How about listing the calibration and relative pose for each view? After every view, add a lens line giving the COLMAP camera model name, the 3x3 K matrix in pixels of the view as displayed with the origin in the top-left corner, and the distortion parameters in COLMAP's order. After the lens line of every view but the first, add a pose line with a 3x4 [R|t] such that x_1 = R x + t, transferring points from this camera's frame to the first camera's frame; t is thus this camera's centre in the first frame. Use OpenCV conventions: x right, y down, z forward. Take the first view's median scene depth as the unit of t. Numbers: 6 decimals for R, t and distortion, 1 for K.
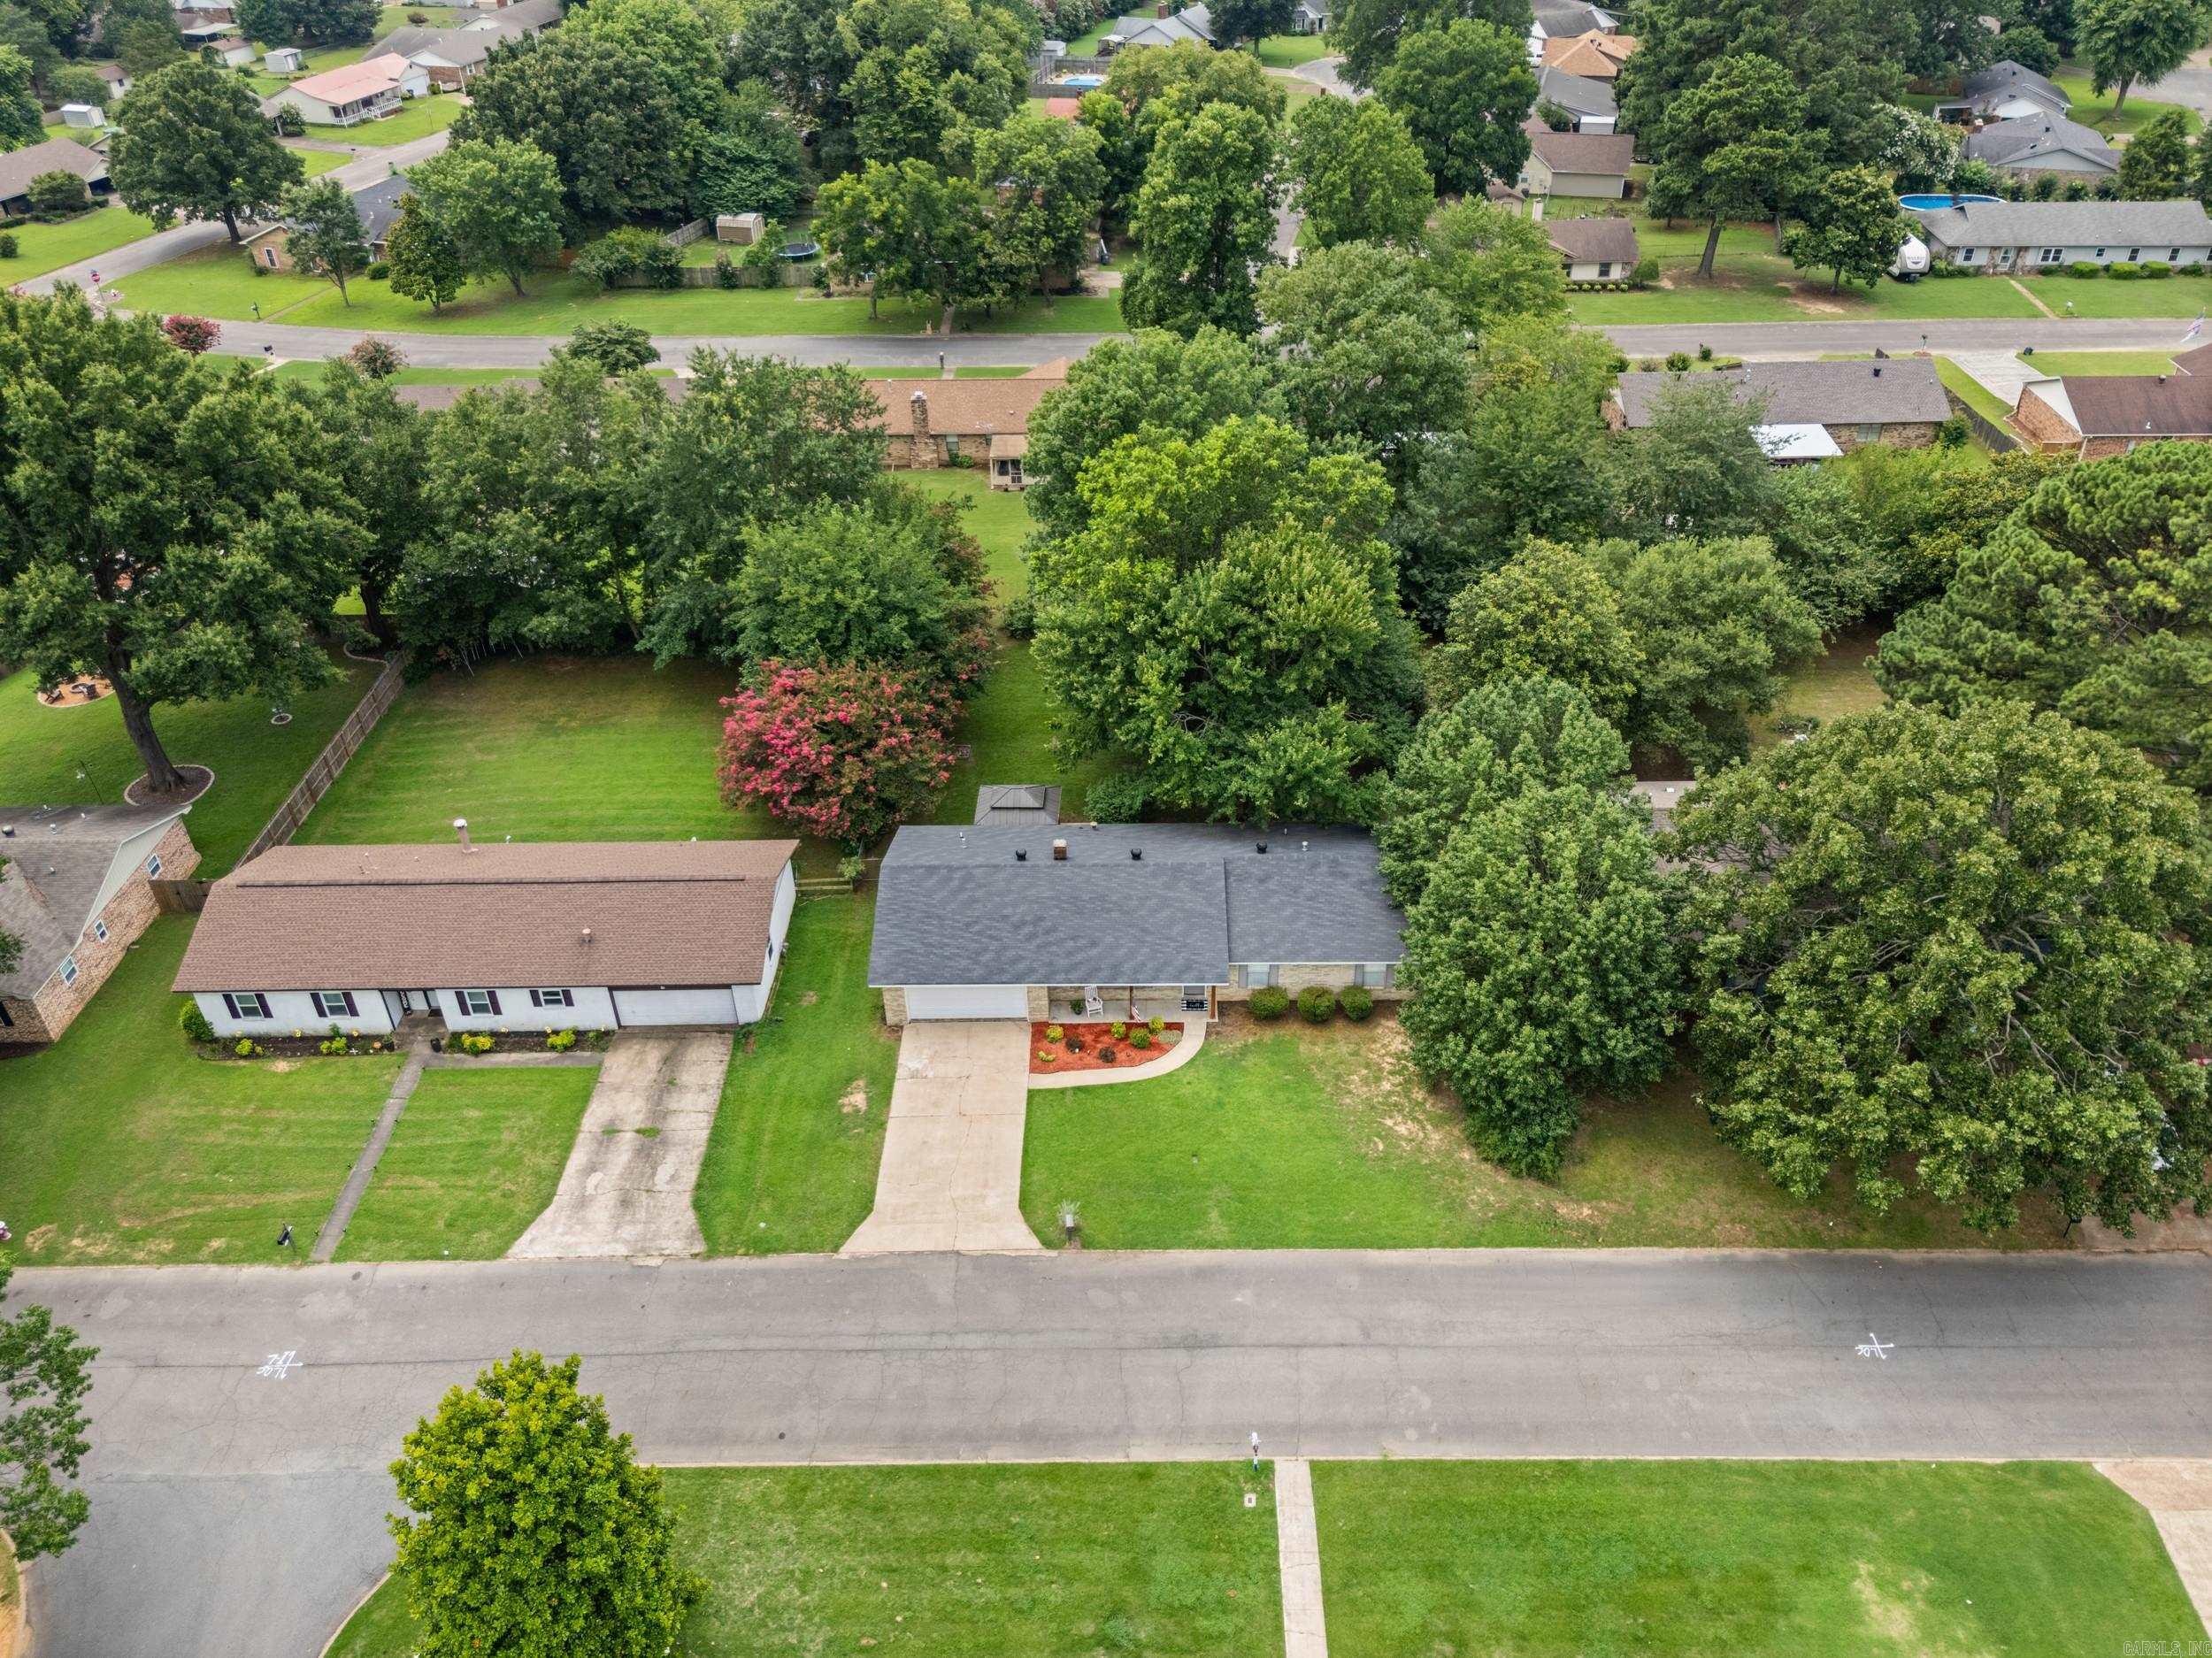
lens RADIAL K [[1627.0, 0, 1106.0], [0, 1627.0, 829.0], [0, 0, 1]] dist [0.032026, -0.009963]
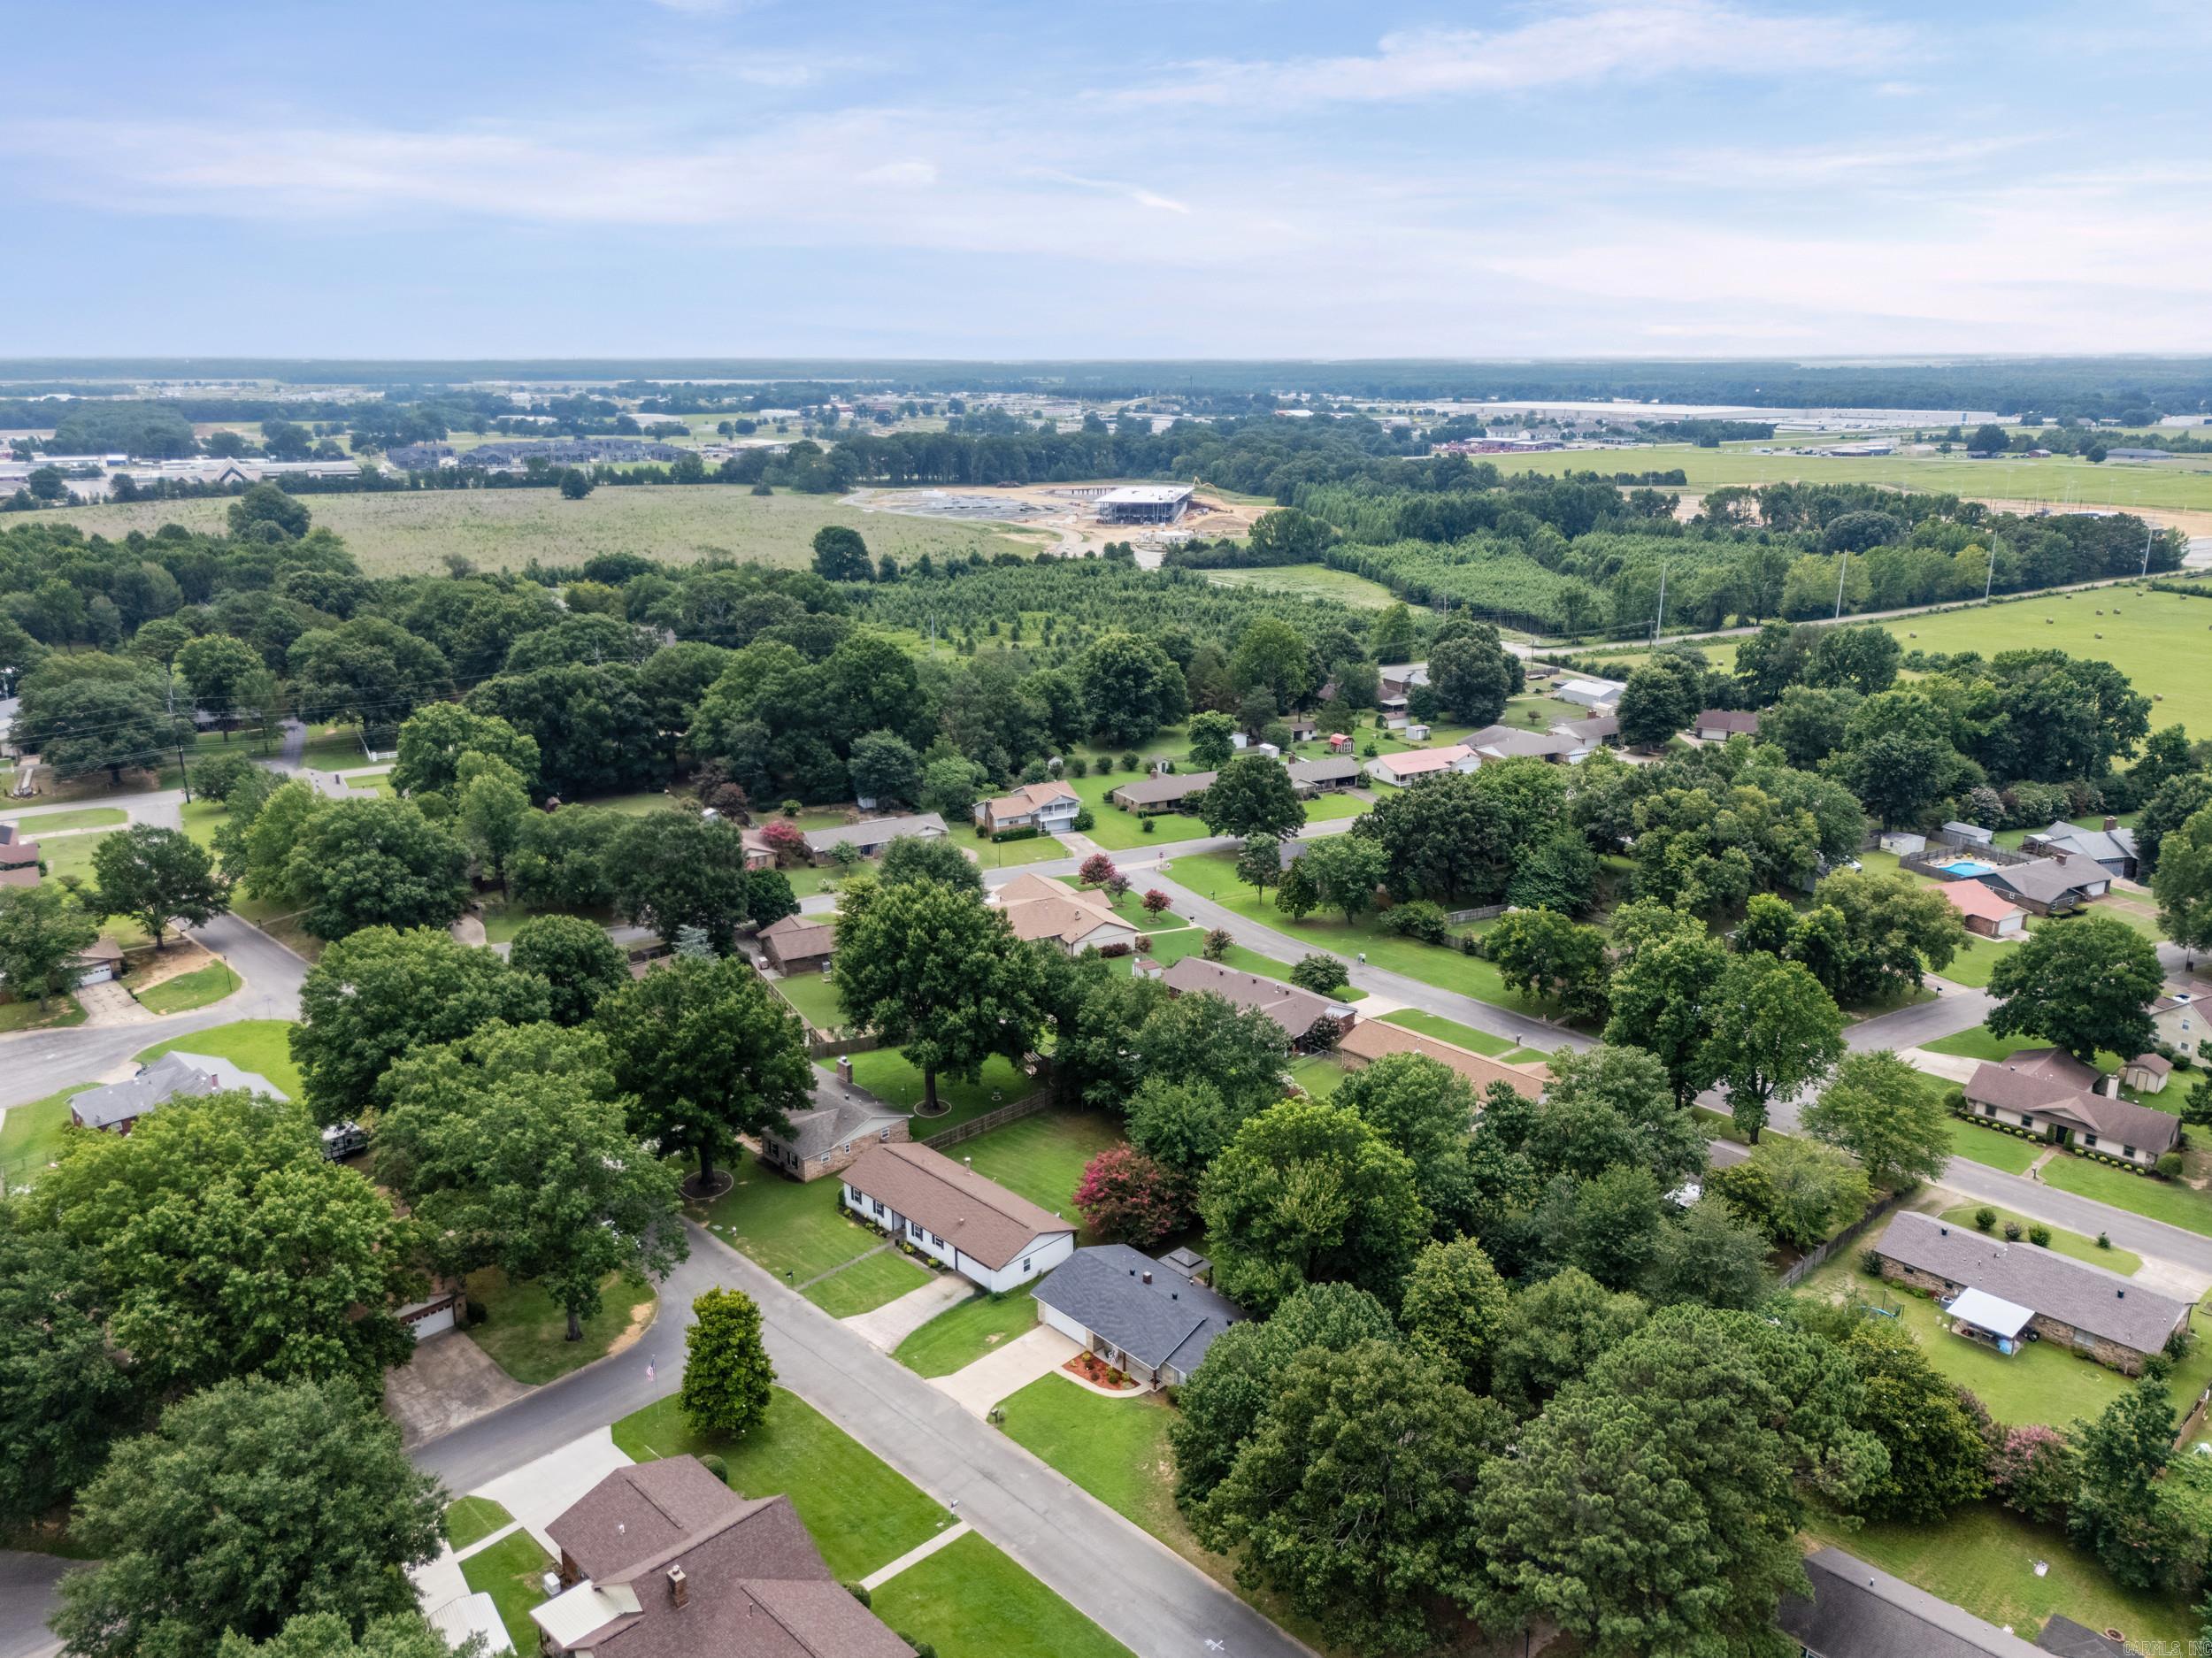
lens RADIAL K [[1627.0, 0, 1106.0], [0, 1627.0, 829.0], [0, 0, 1]] dist [0.032026, -0.009963]
pose [[0.699581, 0.214559, -0.681580, 1.188956], [-0.424486, 0.892091, -0.154870, -0.148140], [0.574803, 0.397665, 0.715167, -0.655469]]
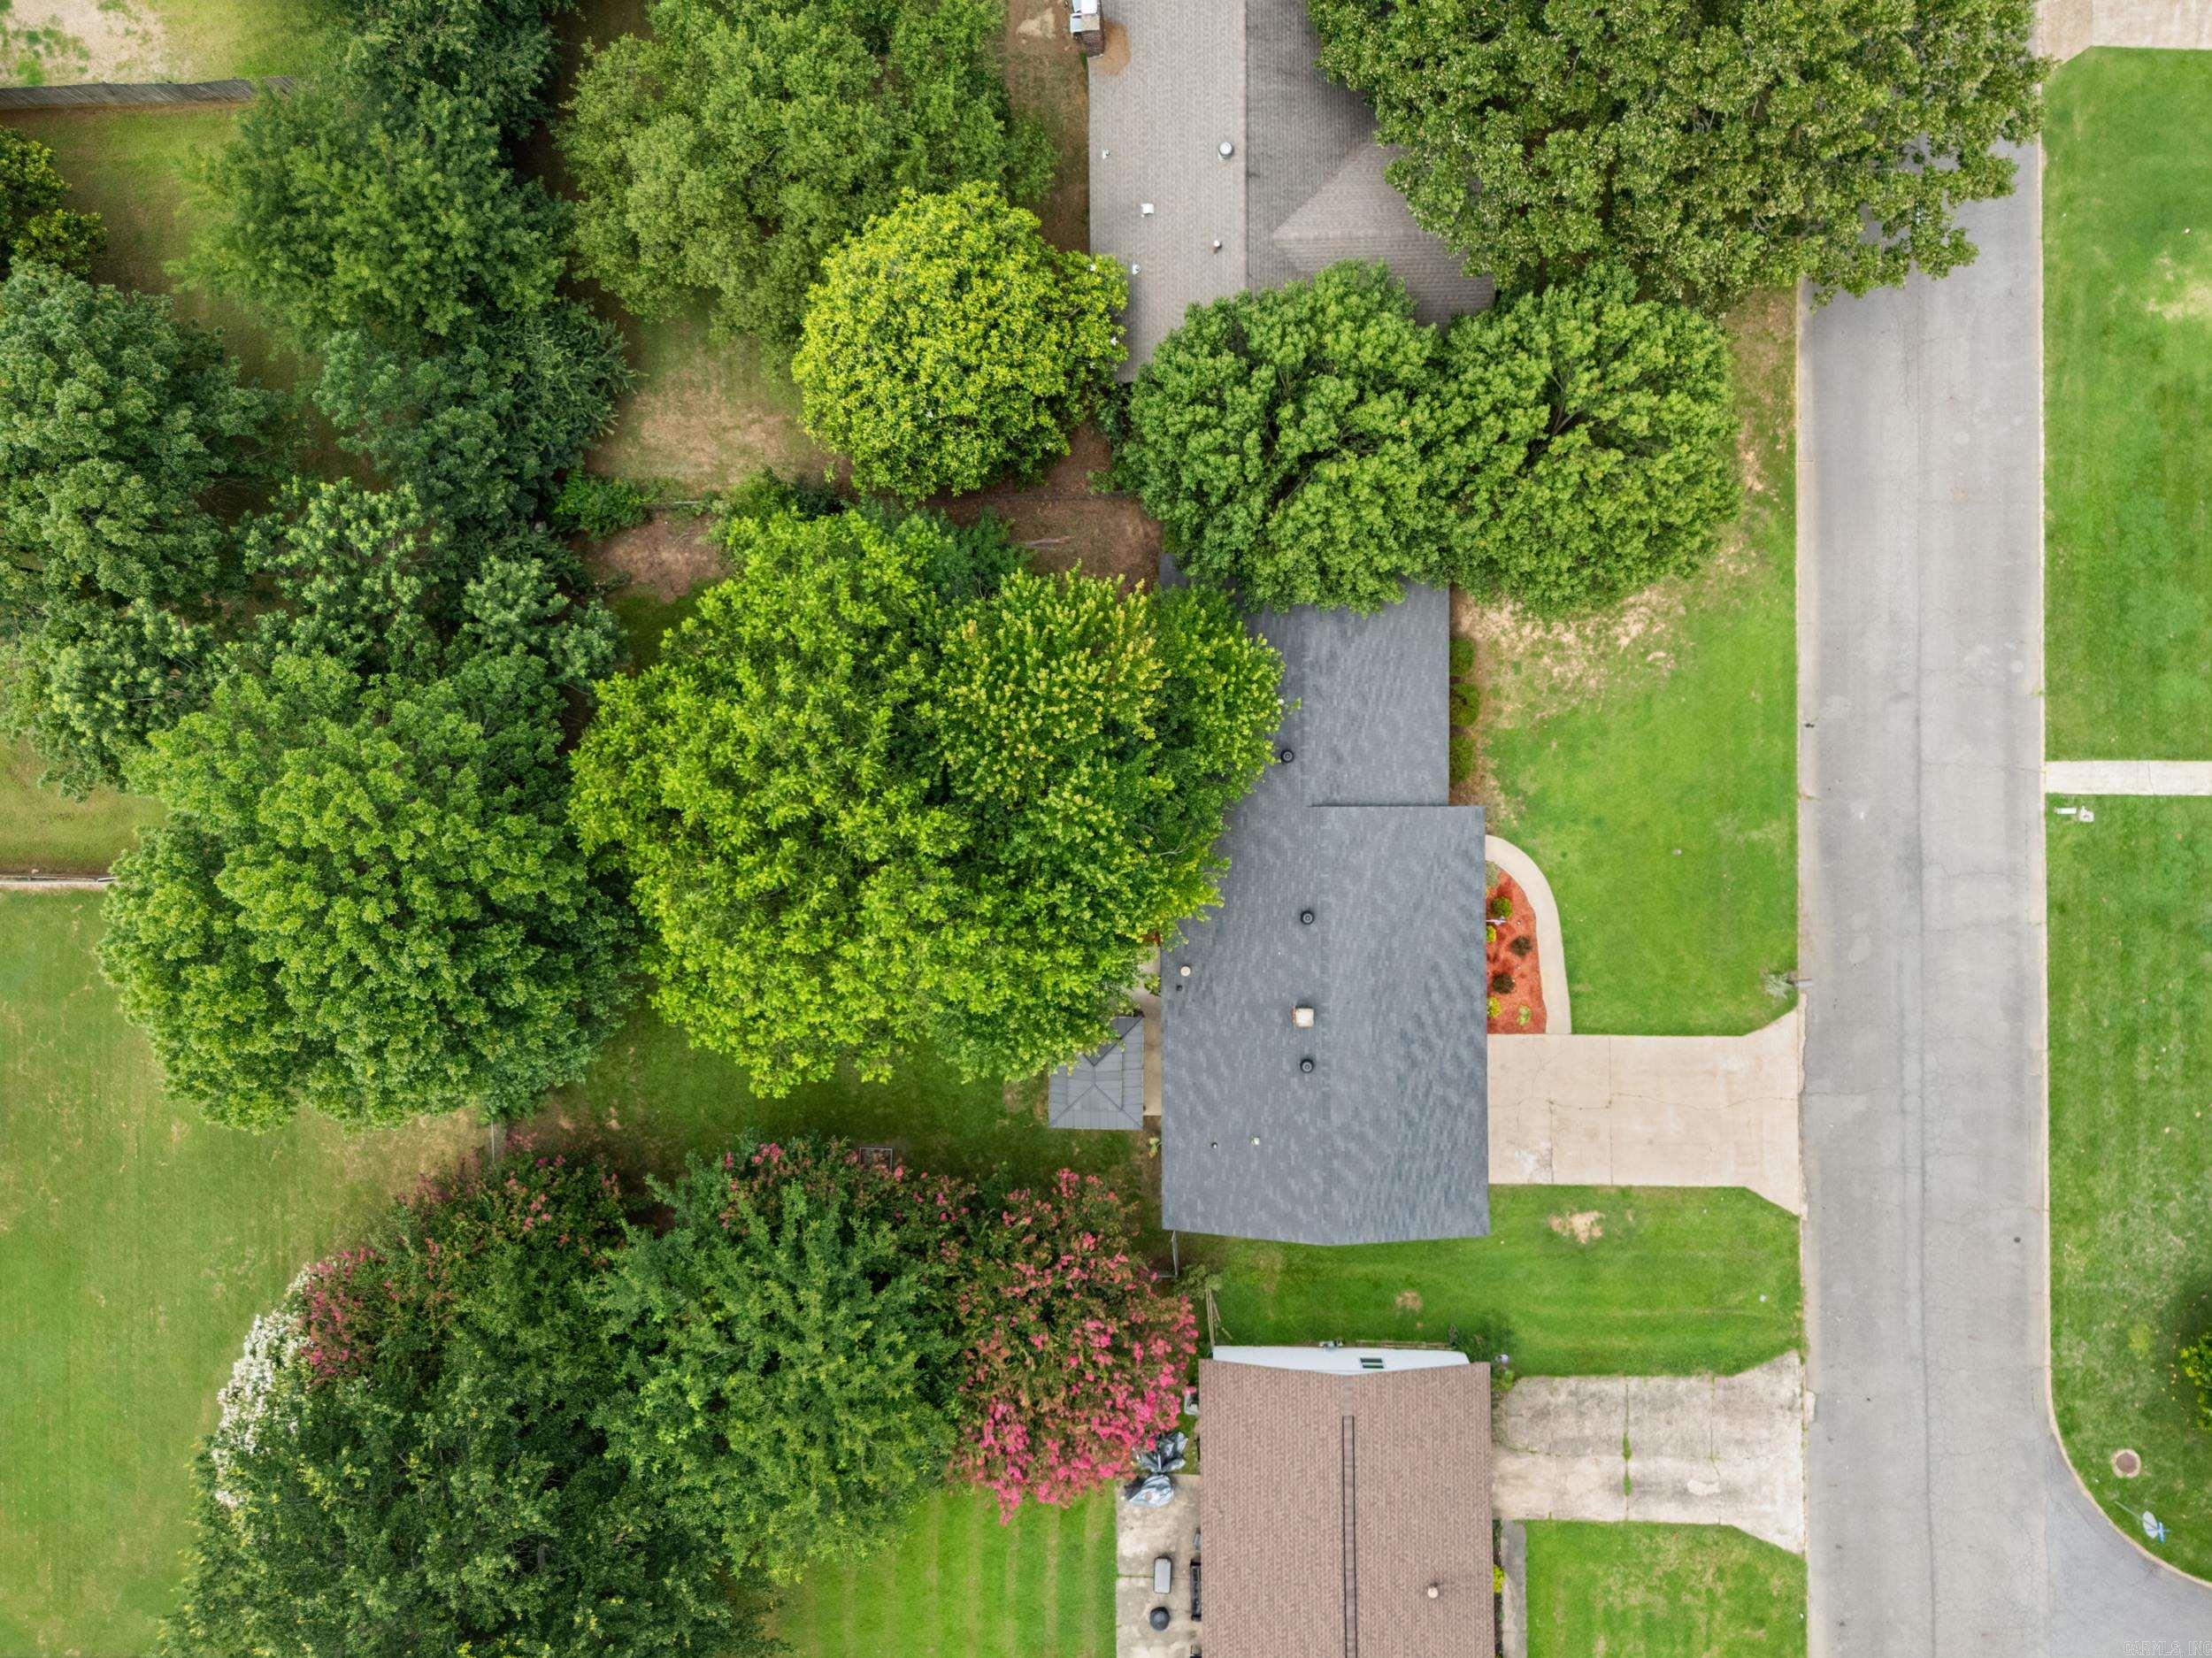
lens RADIAL K [[1627.0, 0, 1106.0], [0, 1627.0, 829.0], [0, 0, 1]] dist [0.032026, -0.009963]
pose [[-0.011857, -0.999677, 0.022461, 0.046119], [0.631451, 0.009931, 0.775352, -0.677772], [-0.775325, 0.023376, 0.631130, 0.601406]]
